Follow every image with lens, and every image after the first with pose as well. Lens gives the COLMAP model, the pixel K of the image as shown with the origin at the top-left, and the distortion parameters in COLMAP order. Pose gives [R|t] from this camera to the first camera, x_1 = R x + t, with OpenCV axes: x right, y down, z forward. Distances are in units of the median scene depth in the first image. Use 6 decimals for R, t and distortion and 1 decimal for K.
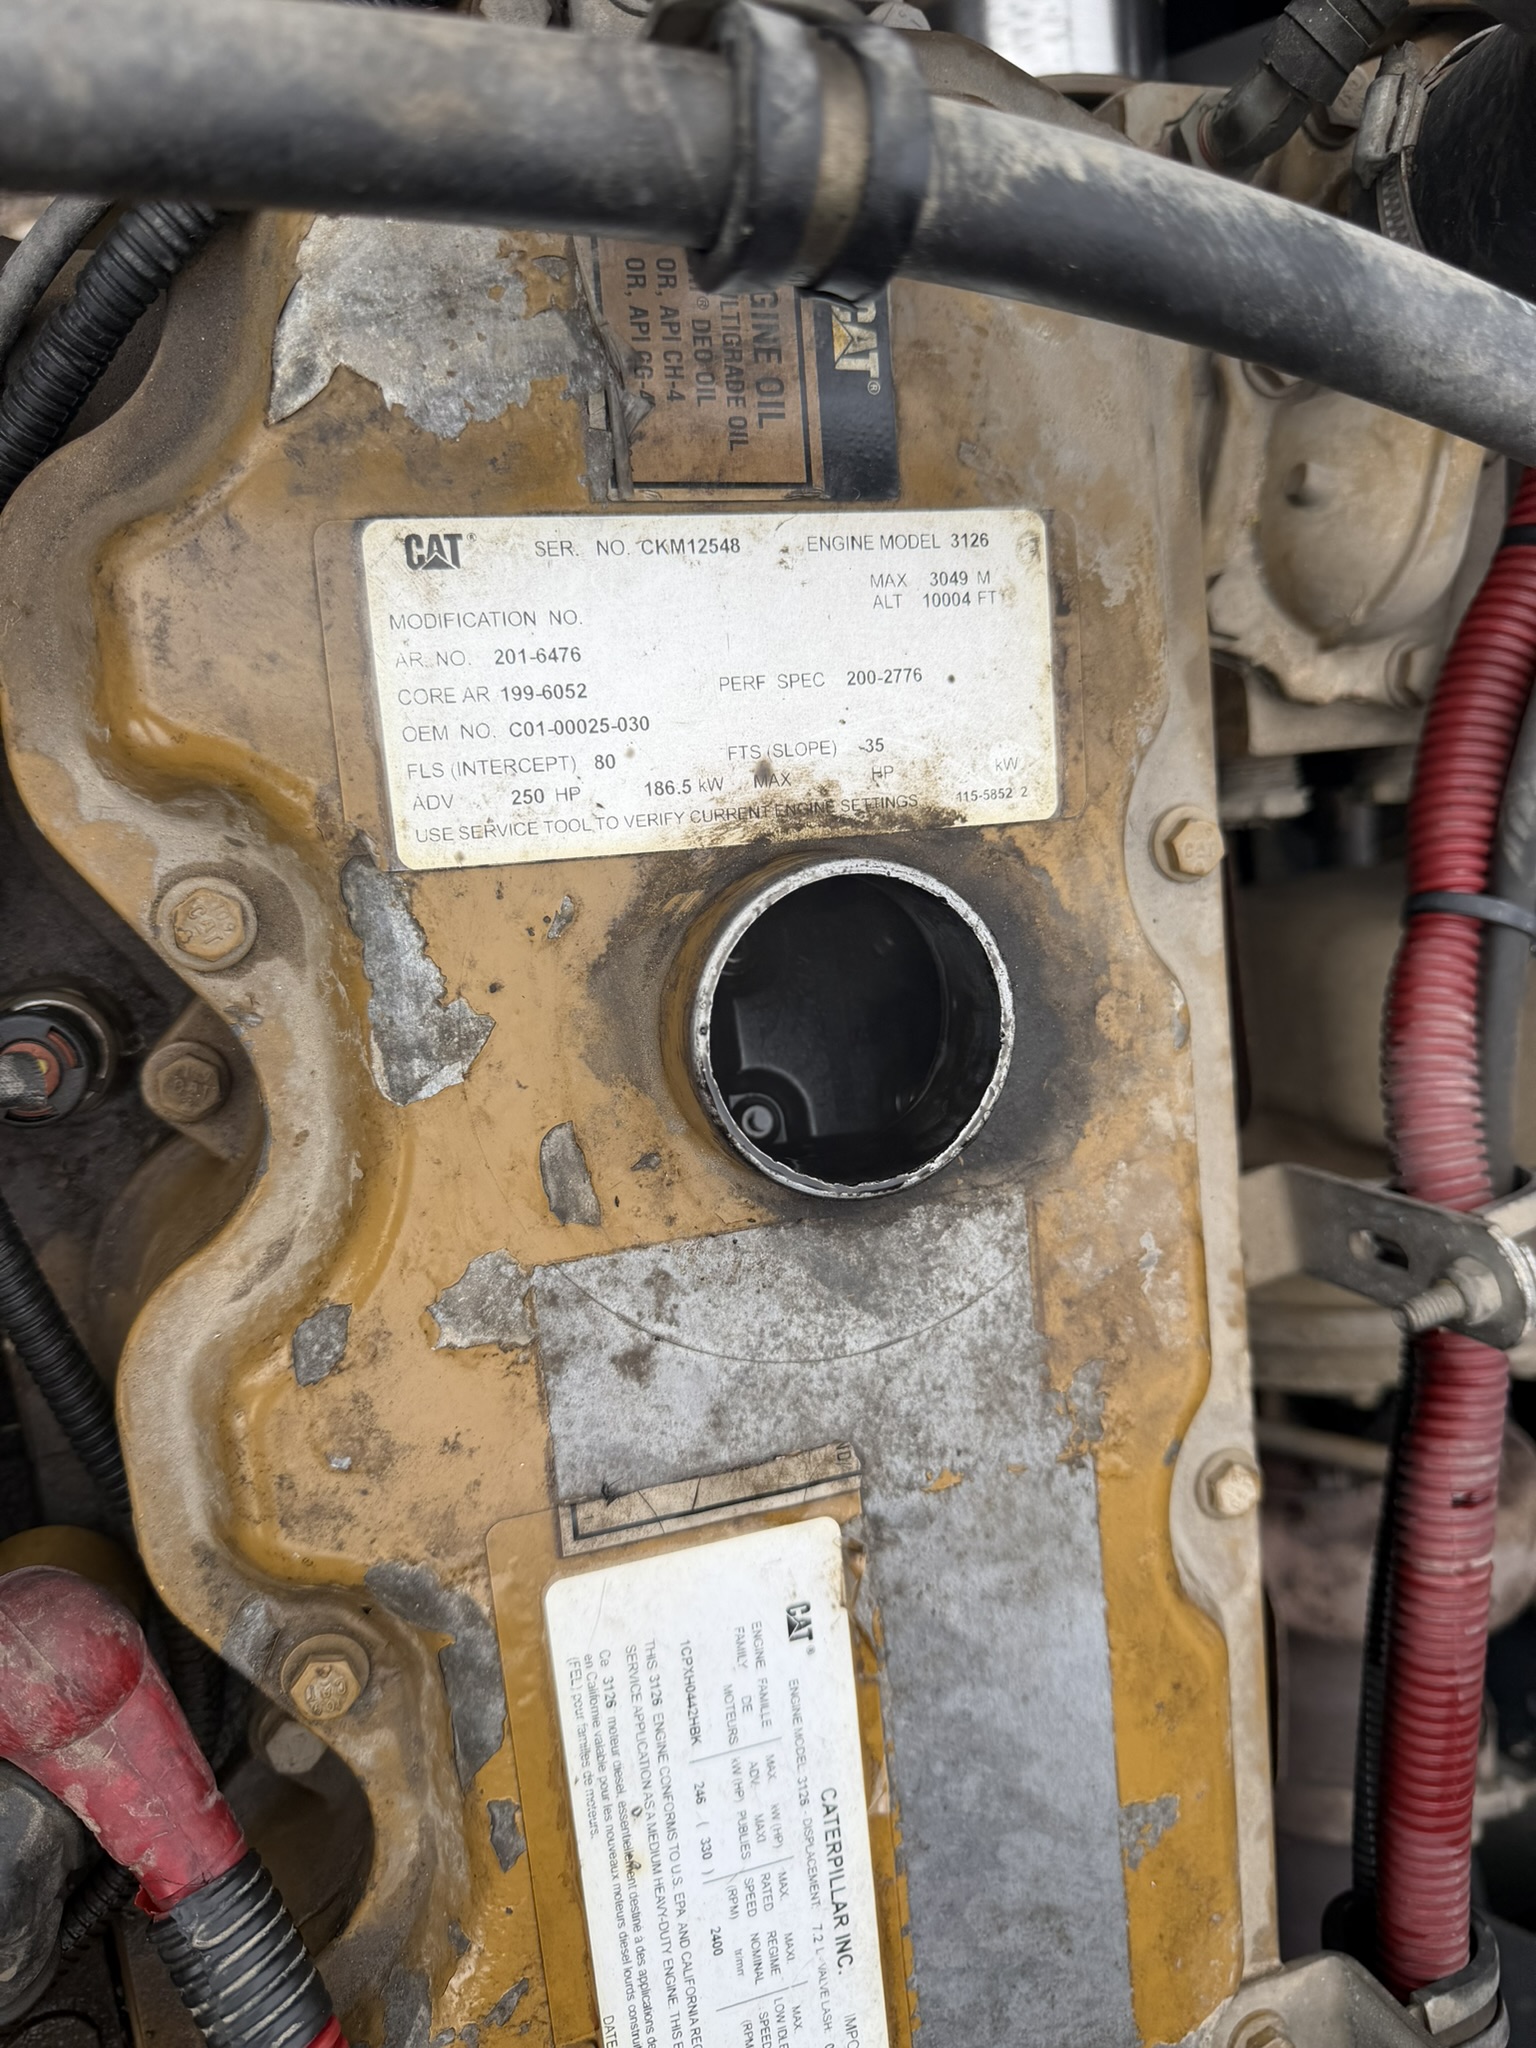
lens RADIAL K [[1449.7, 0, 791.9], [0, 1449.7, 1021.4], [0, 0, 1]] dist [0.000778, -0.014469]
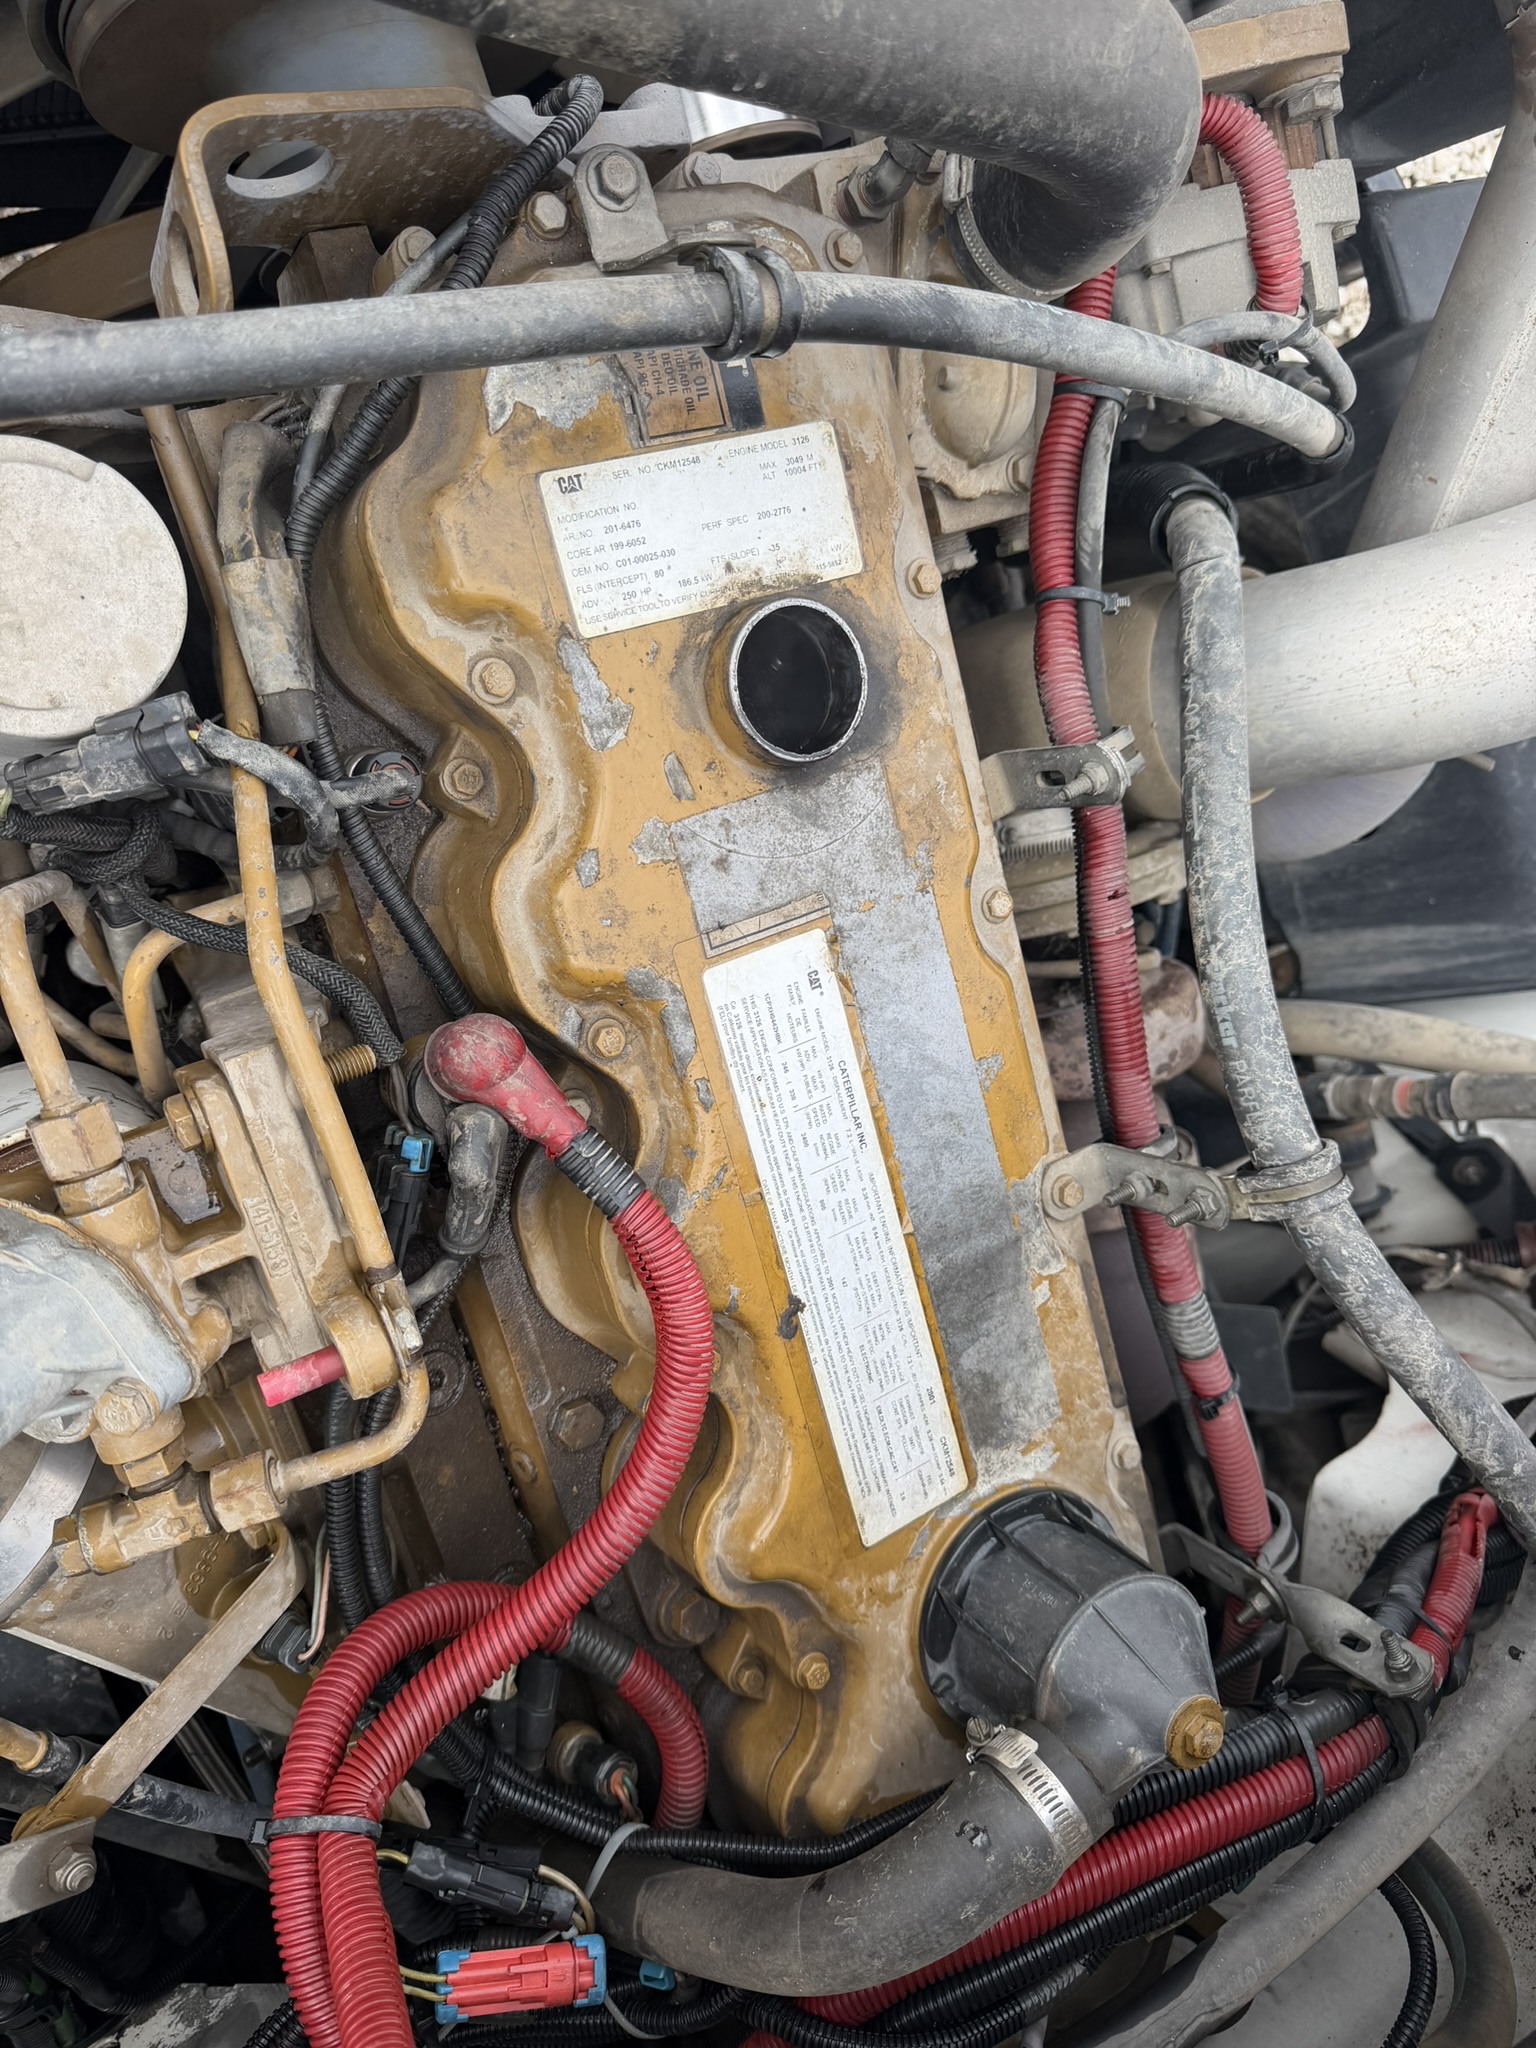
lens RADIAL K [[1449.7, 0, 768.6], [0, 1449.7, 1054.6], [0, 0, 1]] dist [0.000778, -0.014469]
pose [[0.966372, -0.207993, 0.151210, -0.411442], [0.190944, 0.974262, 0.119810, 0.262268], [-0.172238, -0.086908, 0.981214, -1.084080]]
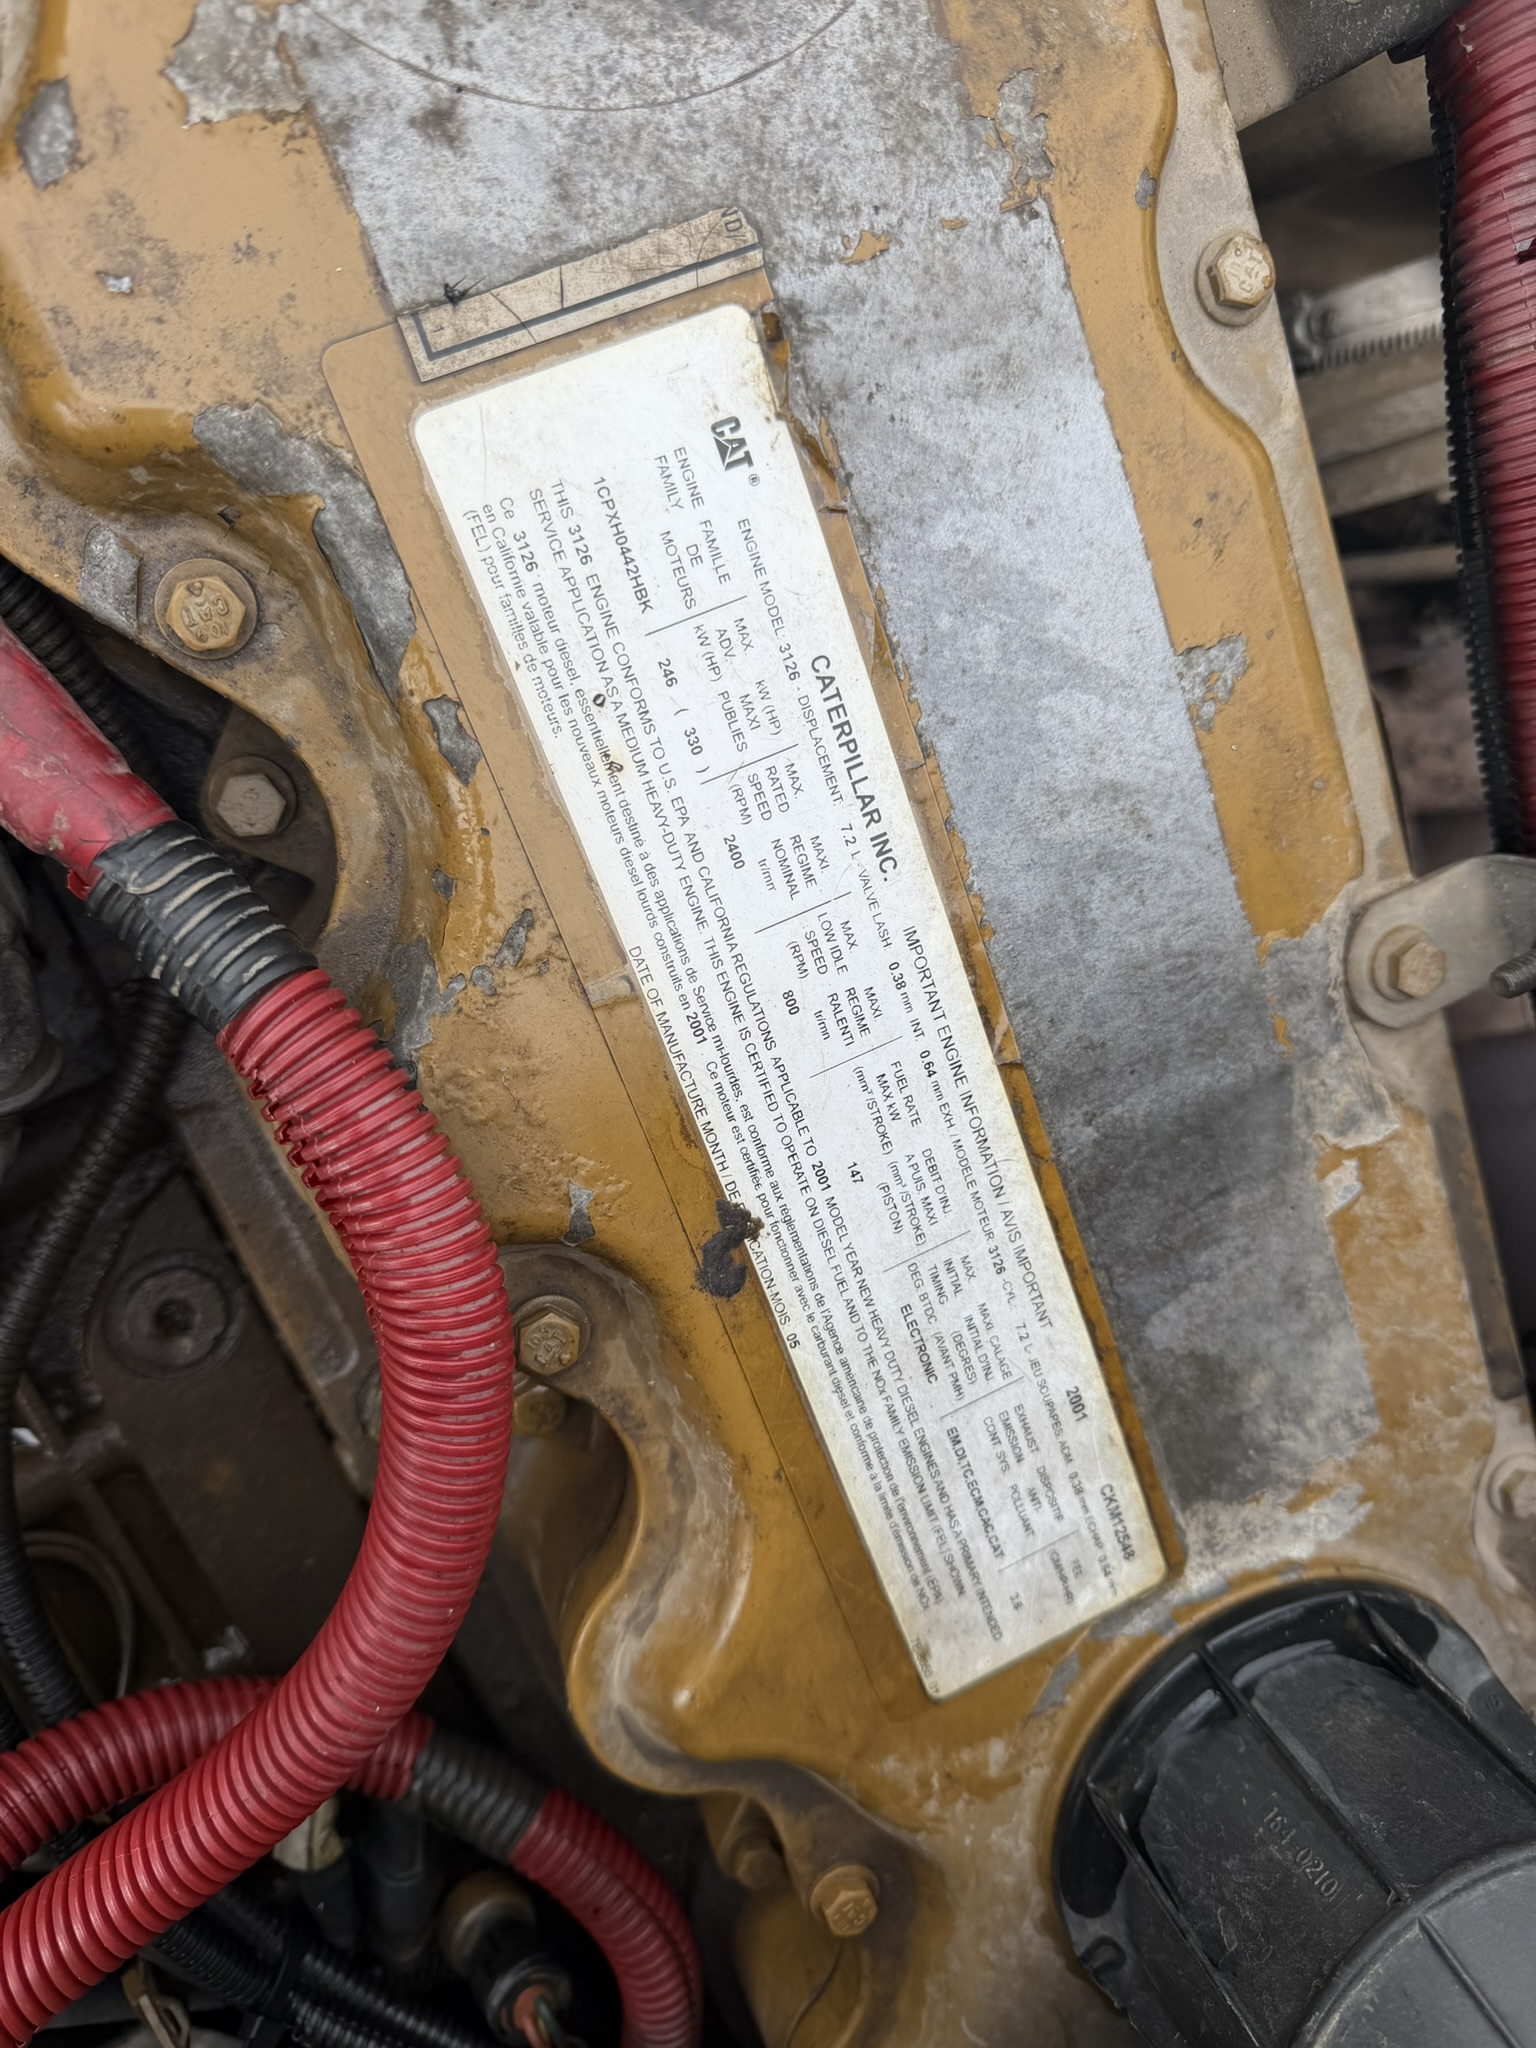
lens RADIAL K [[1449.7, 0, 755.0], [0, 1449.7, 1051.7], [0, 0, 1]] dist [0.000778, -0.014469]
pose [[0.966999, -0.228202, -0.113304, 0.034851], [0.247169, 0.948133, 0.199877, 0.600061], [0.061815, -0.221287, 0.973248, 0.106234]]
